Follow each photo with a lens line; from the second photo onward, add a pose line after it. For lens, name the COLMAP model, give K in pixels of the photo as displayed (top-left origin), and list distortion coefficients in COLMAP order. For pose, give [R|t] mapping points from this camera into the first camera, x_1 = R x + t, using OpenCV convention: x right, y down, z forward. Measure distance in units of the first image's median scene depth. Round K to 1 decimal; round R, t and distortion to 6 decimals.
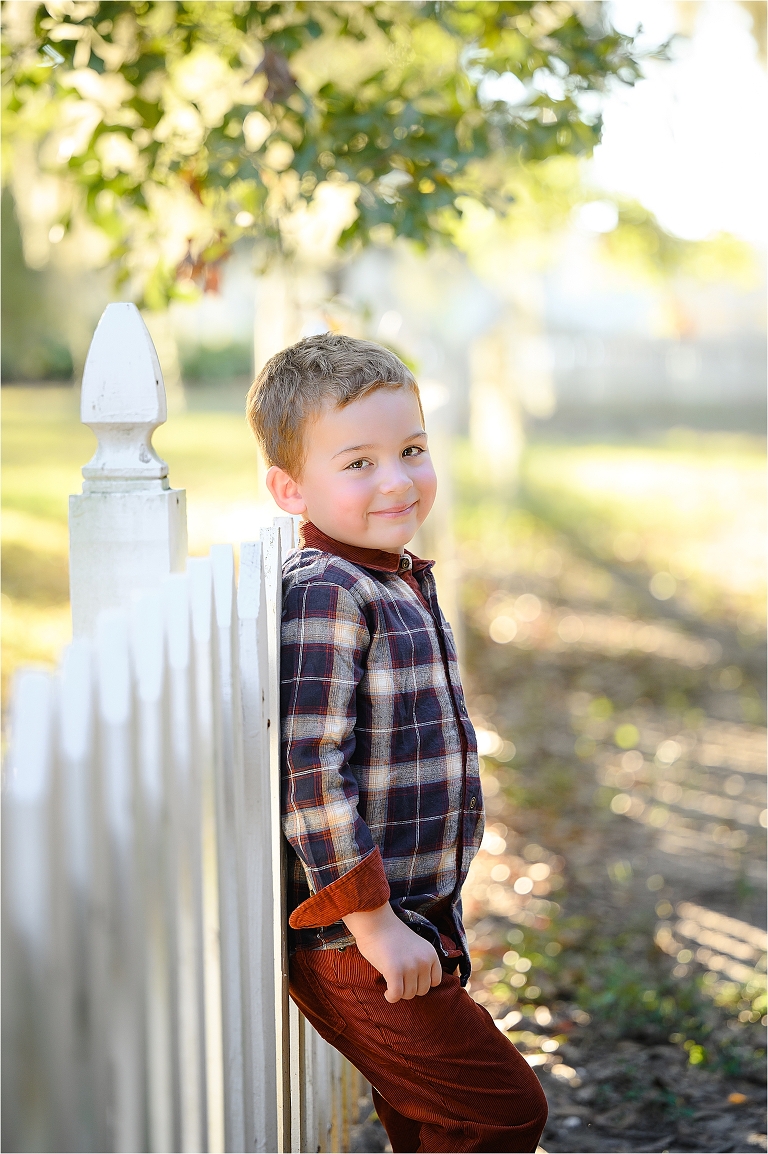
lens RADIAL K [[3338.9, 0, 386.8], [0, 3338.9, 556.0], [0, 0, 1]] dist [0.472870, -1.016898]
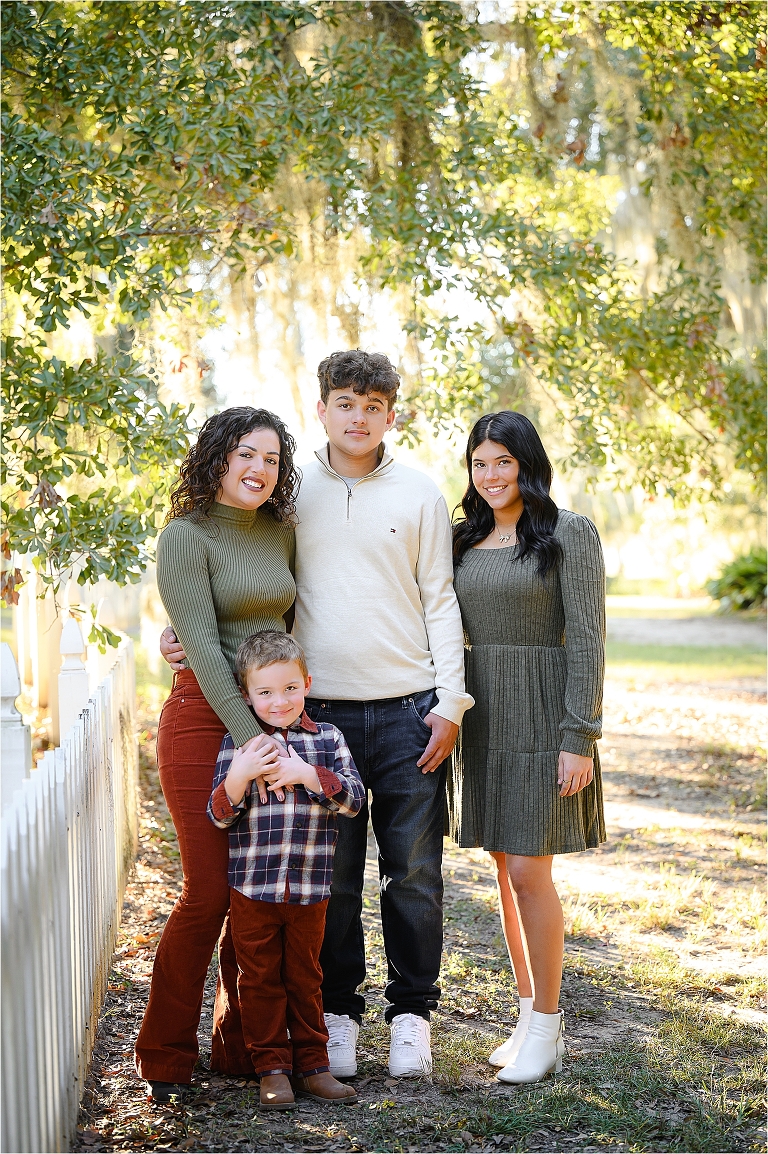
lens RADIAL K [[2315.0, 0, 384.0], [0, 2315.0, 577.0], [0, 0, 1]] dist [0.017830, -0.085607]
pose [[0.990174, -0.007744, 0.139626, -0.027369], [0.013878, 0.998978, -0.043012, -0.031964], [-0.139151, 0.044527, 0.989270, -0.370018]]
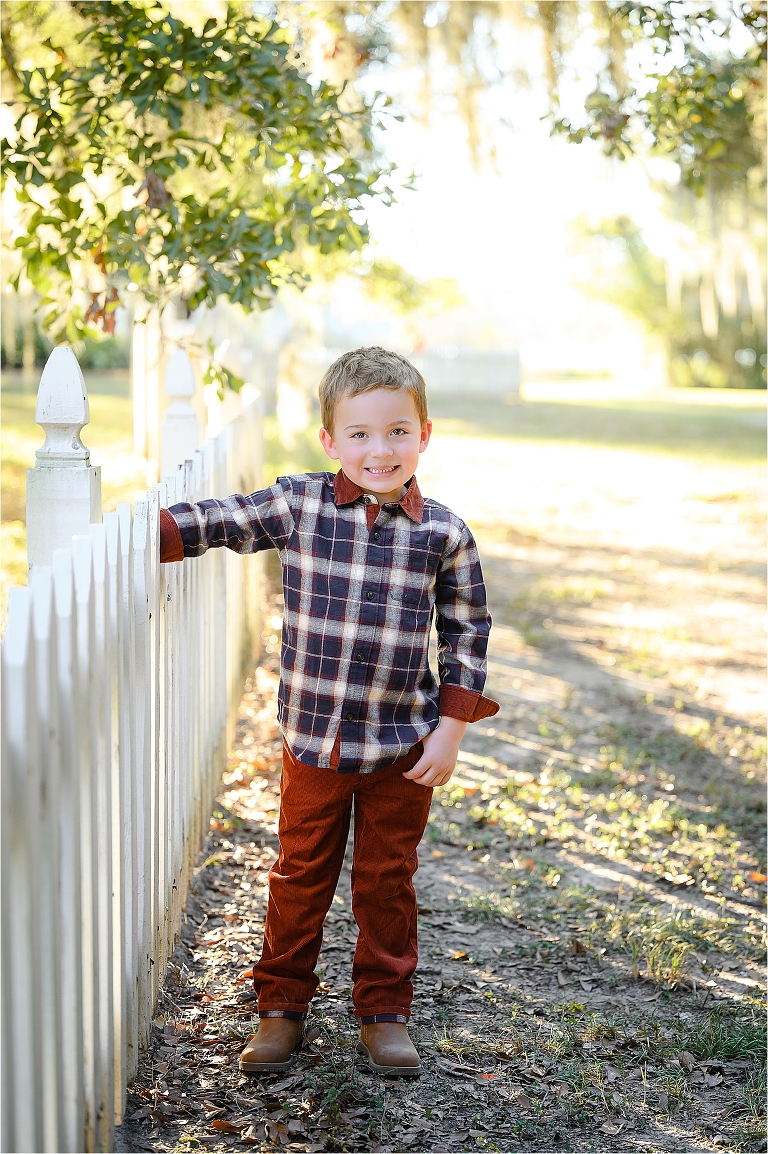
lens RADIAL K [[2315.0, 0, 384.0], [0, 2315.0, 577.0], [0, 0, 1]] dist [0.017830, -0.085607]
pose [[0.996836, 0.020896, 0.076693, -0.006387], [-0.023693, 0.999080, 0.035744, -0.006586], [-0.075875, -0.037448, 0.996414, -0.064286]]
